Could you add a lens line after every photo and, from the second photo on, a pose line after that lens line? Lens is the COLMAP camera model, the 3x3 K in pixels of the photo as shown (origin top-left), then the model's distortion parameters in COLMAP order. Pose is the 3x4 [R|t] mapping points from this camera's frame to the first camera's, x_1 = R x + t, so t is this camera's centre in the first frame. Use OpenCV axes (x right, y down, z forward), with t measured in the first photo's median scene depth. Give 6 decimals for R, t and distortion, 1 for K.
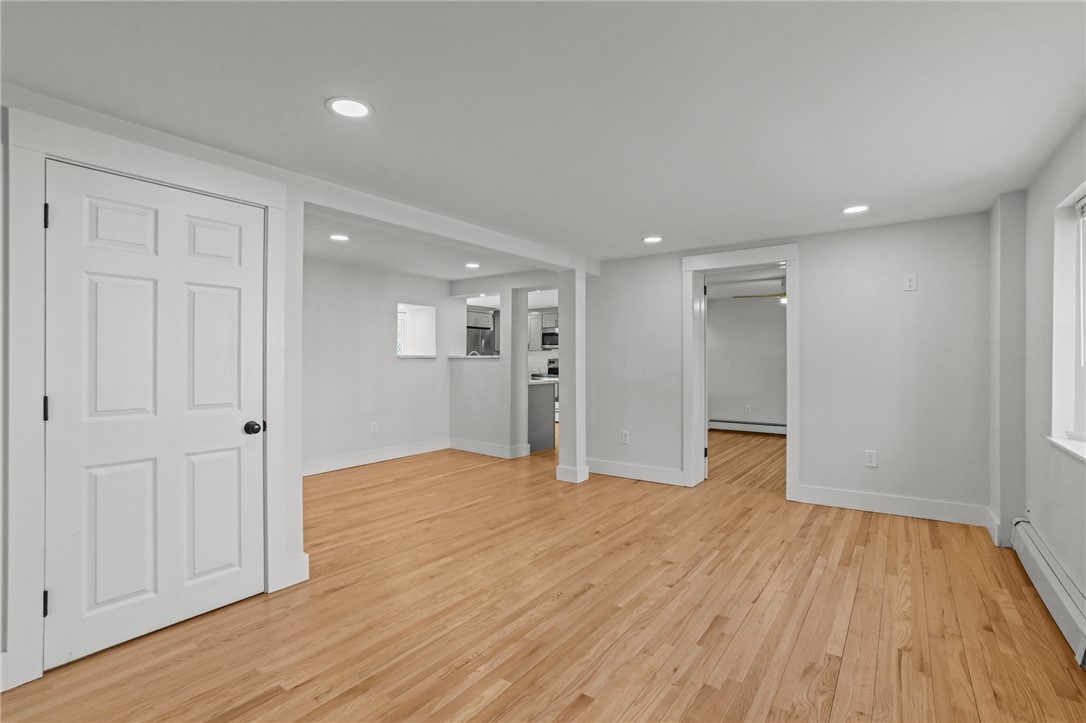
lens RADIAL K [[508.0, 0, 545.1], [0, 508.0, 365.1], [0, 0, 1]] dist [-0.060948, 0.029461]
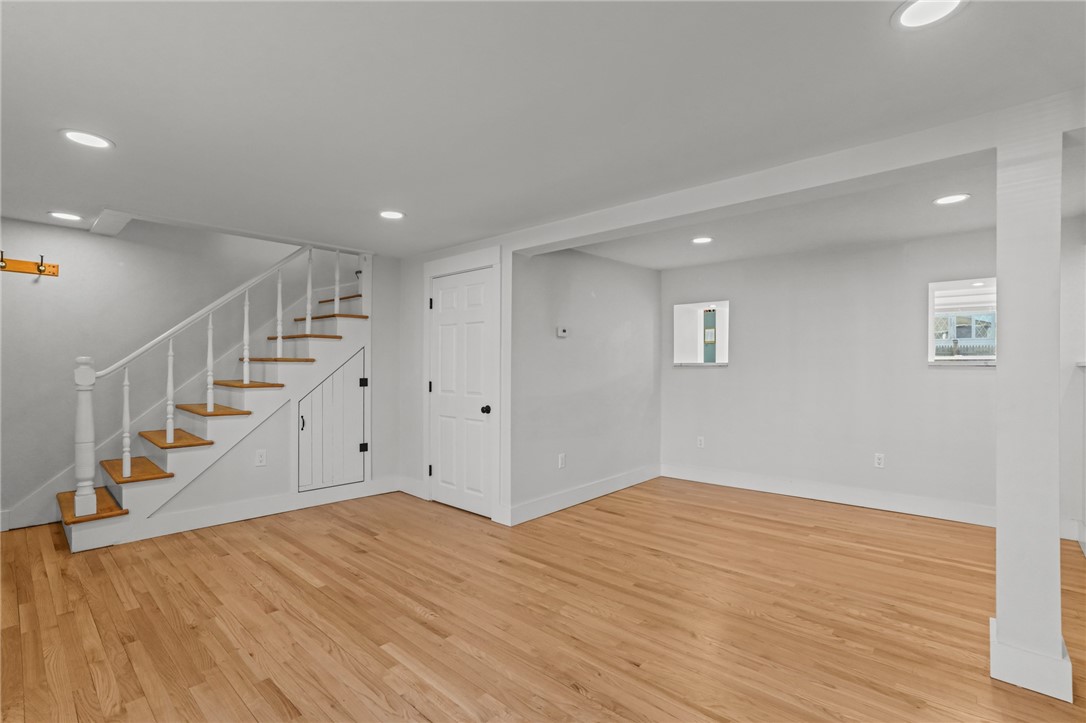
lens RADIAL K [[508.0, 0, 545.1], [0, 508.0, 365.1], [0, 0, 1]] dist [-0.060948, 0.029461]
pose [[-0.114219, -0.001318, -0.993455, 0.734585], [-0.015913, 0.999873, 0.000503, -0.012833], [0.993328, 0.015867, -0.114226, 1.023957]]
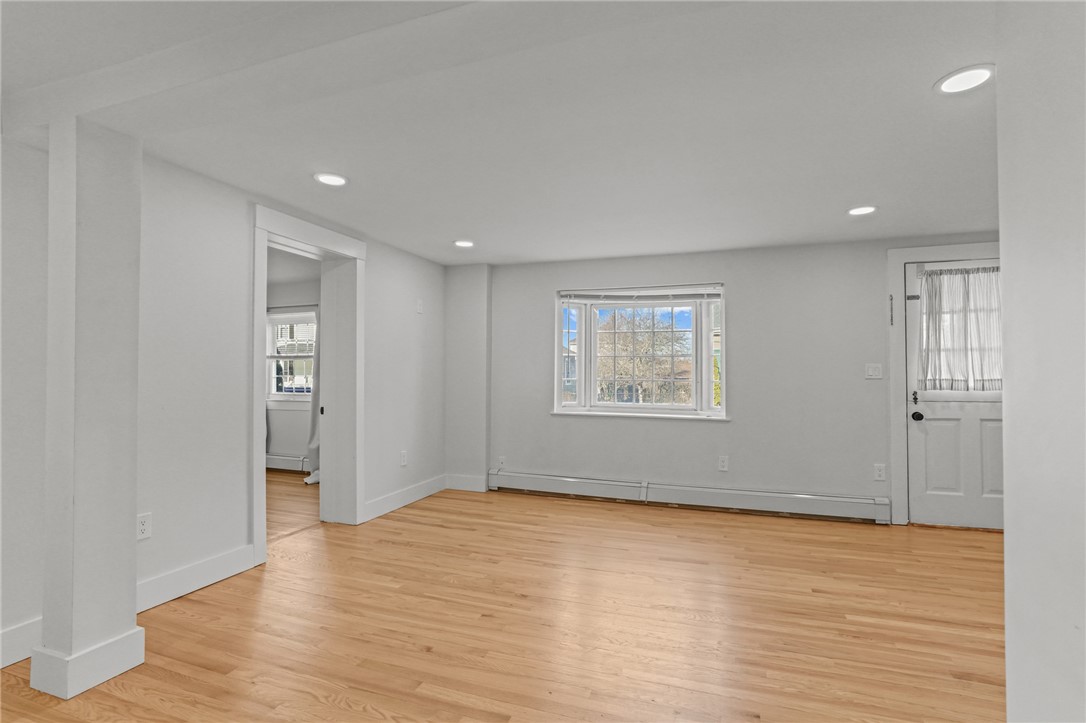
lens RADIAL K [[508.0, 0, 545.1], [0, 508.0, 365.1], [0, 0, 1]] dist [-0.060948, 0.029461]
pose [[-0.276156, 0.019480, 0.960915, -0.623215], [0.009141, 0.999803, -0.017642, 0.001751], [-0.961069, 0.003911, -0.276280, 1.187763]]
